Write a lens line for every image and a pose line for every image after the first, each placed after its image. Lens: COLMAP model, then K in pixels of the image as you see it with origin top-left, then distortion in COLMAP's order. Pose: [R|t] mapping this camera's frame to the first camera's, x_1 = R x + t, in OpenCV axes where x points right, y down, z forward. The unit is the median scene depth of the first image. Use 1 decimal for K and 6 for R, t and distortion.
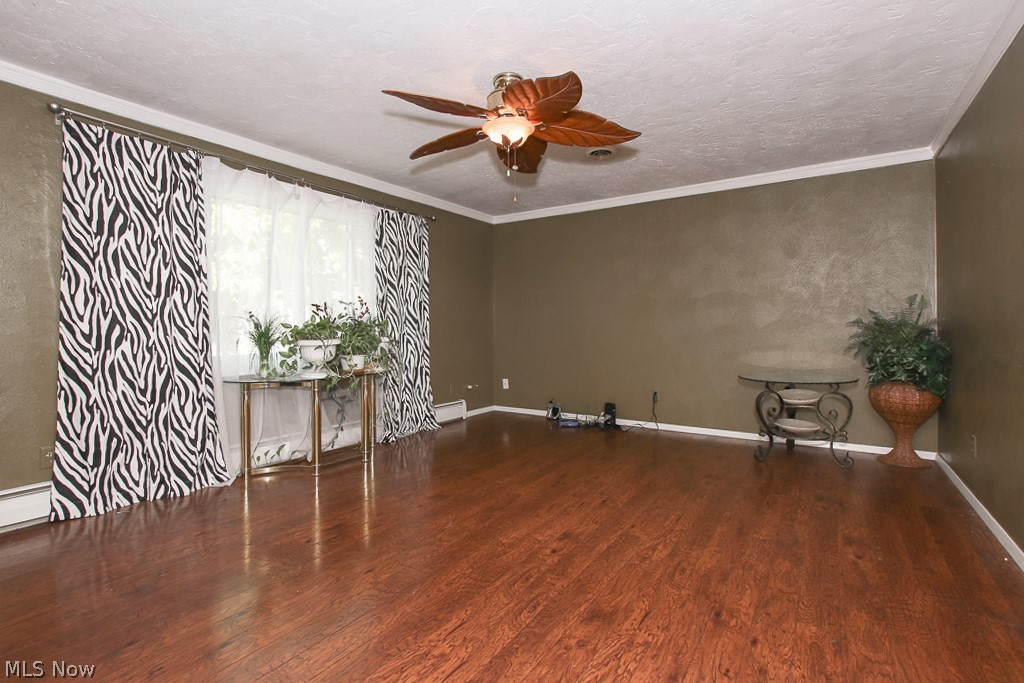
lens RADIAL K [[478.0, 0, 512.9], [0, 478.0, 320.7], [0, 0, 1]] dist [-0.013165, 0.000740]
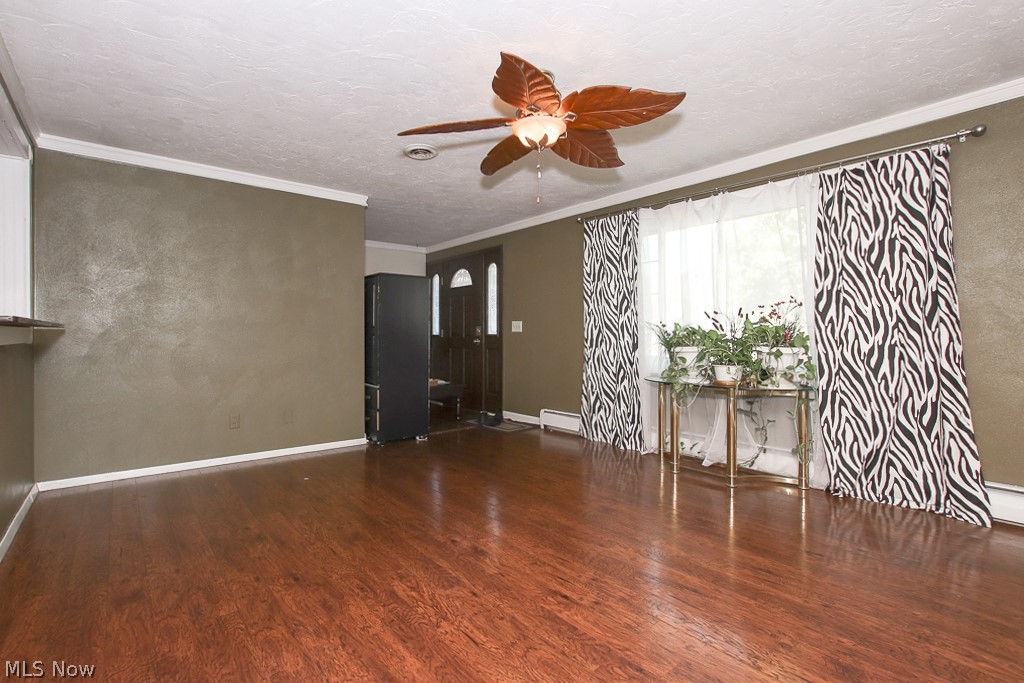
lens RADIAL K [[478.0, 0, 507.7], [0, 478.0, 339.7], [0, 0, 1]] dist [-0.013165, 0.000740]
pose [[-0.289612, 0.012685, -0.957060, 0.962658], [0.016604, 0.999828, 0.008228, 0.011943], [0.957000, -0.013508, -0.289773, 1.268676]]
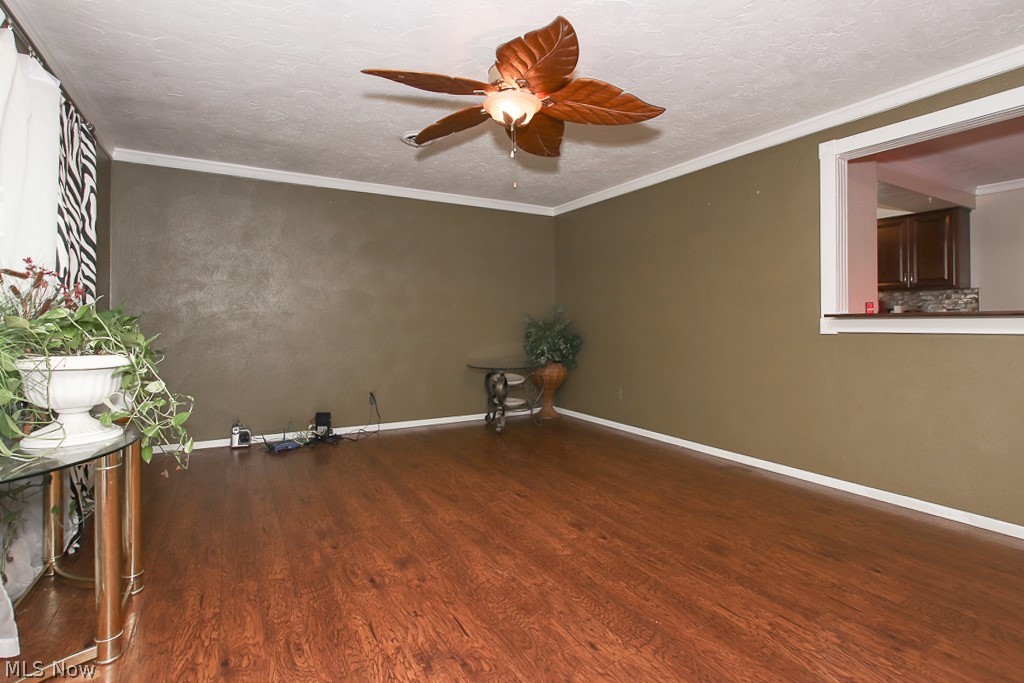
lens RADIAL K [[478.0, 0, 505.7], [0, 478.0, 322.9], [0, 0, 1]] dist [-0.013165, 0.000740]
pose [[0.454726, 0.005338, 0.890616, -0.843908], [-0.015307, 0.999881, 0.001823, 0.006081], [-0.890500, -0.014462, 0.454753, 0.631918]]
